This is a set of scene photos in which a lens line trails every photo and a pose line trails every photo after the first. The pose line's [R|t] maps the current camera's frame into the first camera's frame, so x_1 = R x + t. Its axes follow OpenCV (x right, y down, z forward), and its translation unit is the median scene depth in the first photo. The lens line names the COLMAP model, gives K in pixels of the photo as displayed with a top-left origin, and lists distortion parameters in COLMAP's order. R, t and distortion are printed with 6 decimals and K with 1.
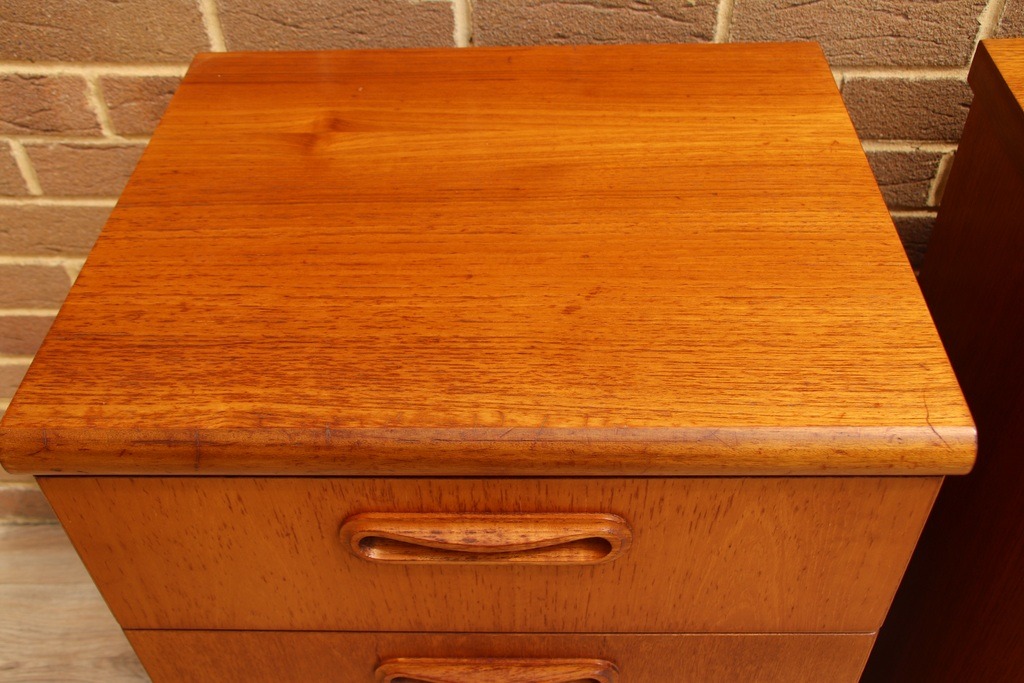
lens RADIAL K [[1010.3, 0, 514.1], [0, 1010.3, 355.8], [0, 0, 1]] dist [-0.024882, 0.000000]
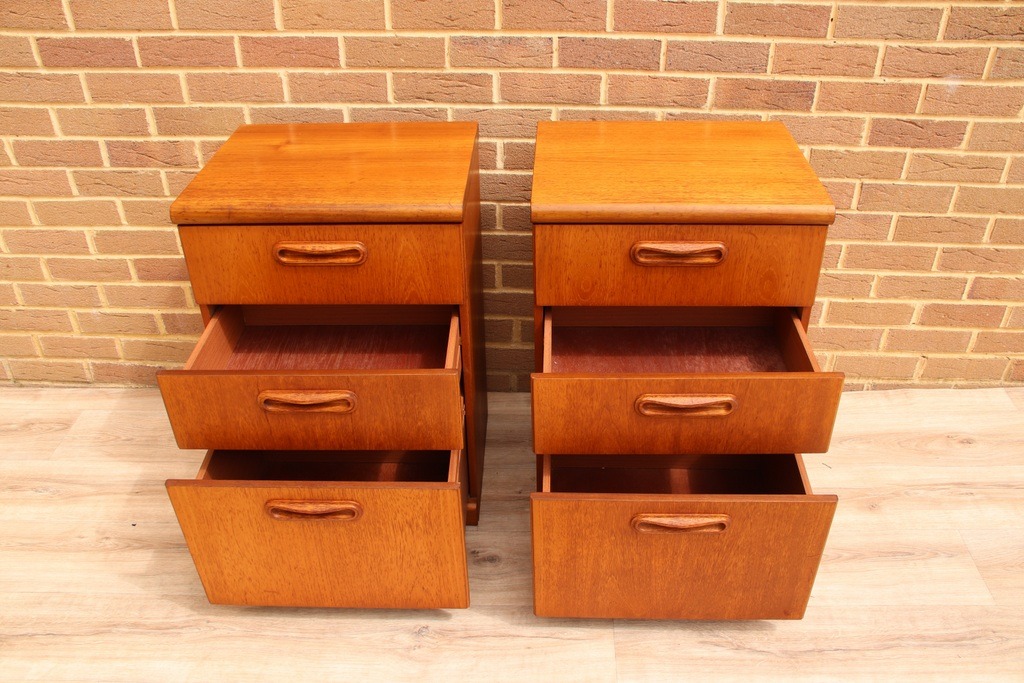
lens RADIAL K [[884.0, 0, 512.6], [0, 884.0, 353.7], [0, 0, 1]] dist [-0.115168, 0.089184]
pose [[0.999874, 0.015812, -0.001431, 0.580682], [-0.015812, 0.983685, -0.179202, 0.977474], [-0.001426, 0.179202, 0.983811, -1.605249]]
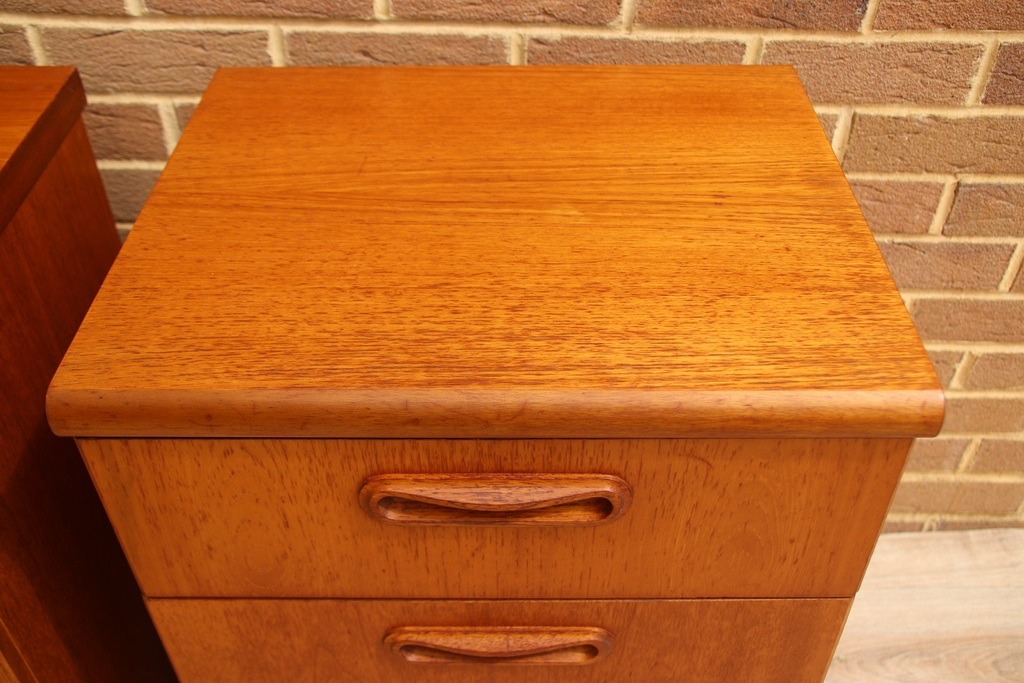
lens RADIAL K [[979.7, 0, 512.4], [0, 979.7, 350.2], [0, 0, 1]] dist [-0.015149, 0.000000]
pose [[0.999330, 0.002662, 0.036511, 1.060689], [-0.000707, 0.998570, -0.053456, 0.079341], [-0.036601, 0.053395, 0.997903, -0.100828]]
